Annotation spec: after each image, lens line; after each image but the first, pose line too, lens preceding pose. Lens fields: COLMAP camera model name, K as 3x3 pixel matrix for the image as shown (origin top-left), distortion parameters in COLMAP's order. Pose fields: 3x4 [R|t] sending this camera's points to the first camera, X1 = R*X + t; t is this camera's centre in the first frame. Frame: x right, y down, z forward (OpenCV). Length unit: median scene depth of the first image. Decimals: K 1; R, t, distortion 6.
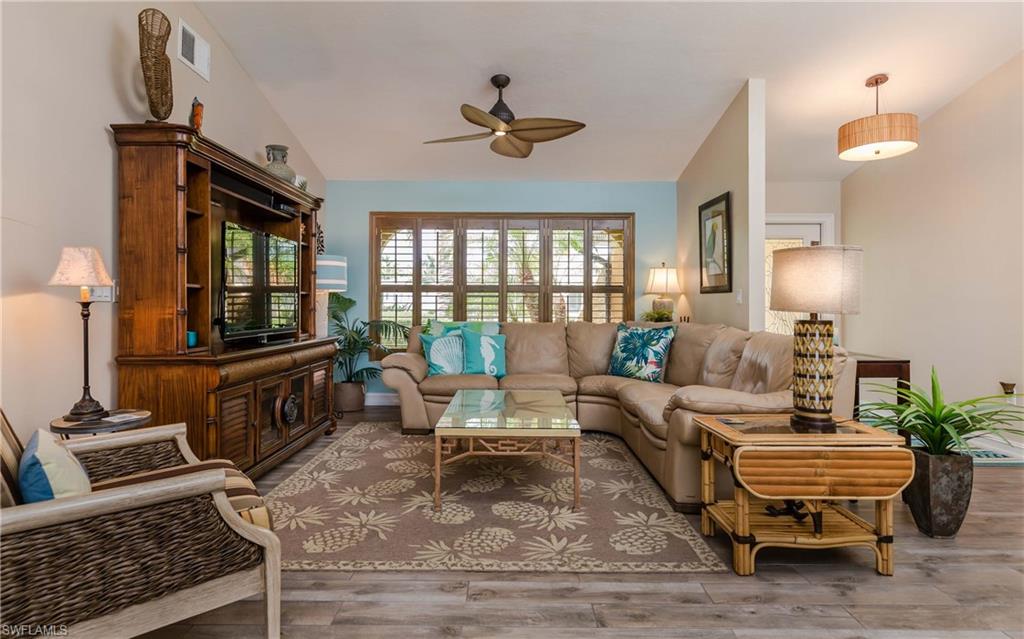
lens RADIAL K [[569.6, 0, 506.4], [0, 569.6, 299.4], [0, 0, 1]] dist [0.005563, -0.001736]
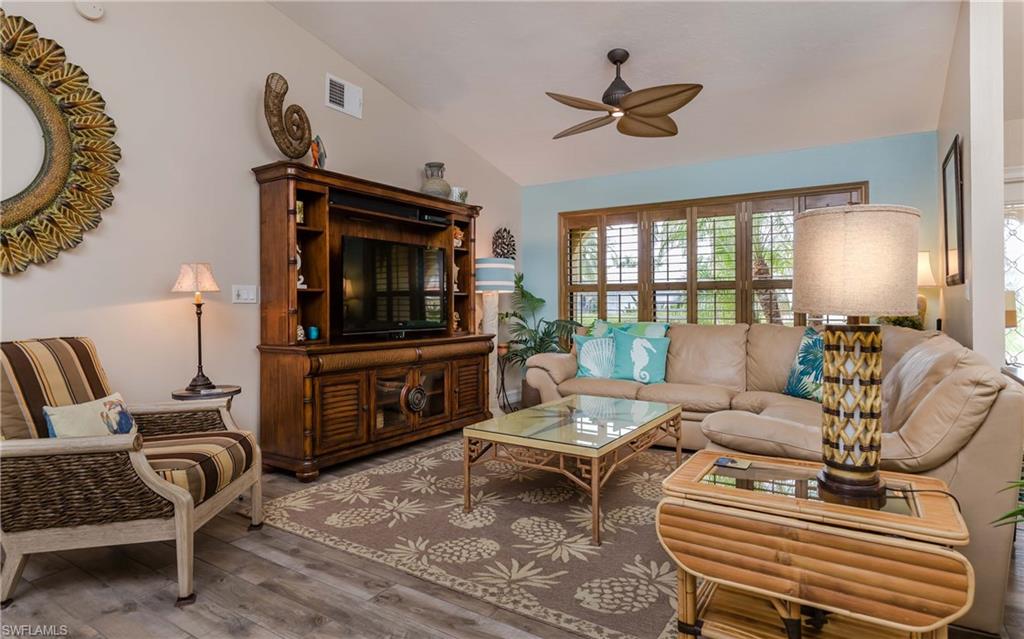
lens RADIAL K [[569.6, 0, 506.4], [0, 569.6, 299.4], [0, 0, 1]] dist [0.005563, -0.001736]
pose [[0.835588, -0.009445, -0.549275, 0.490618], [0.009630, 0.999950, -0.002545, 0.004075], [0.549272, -0.003162, 0.835638, 0.212257]]
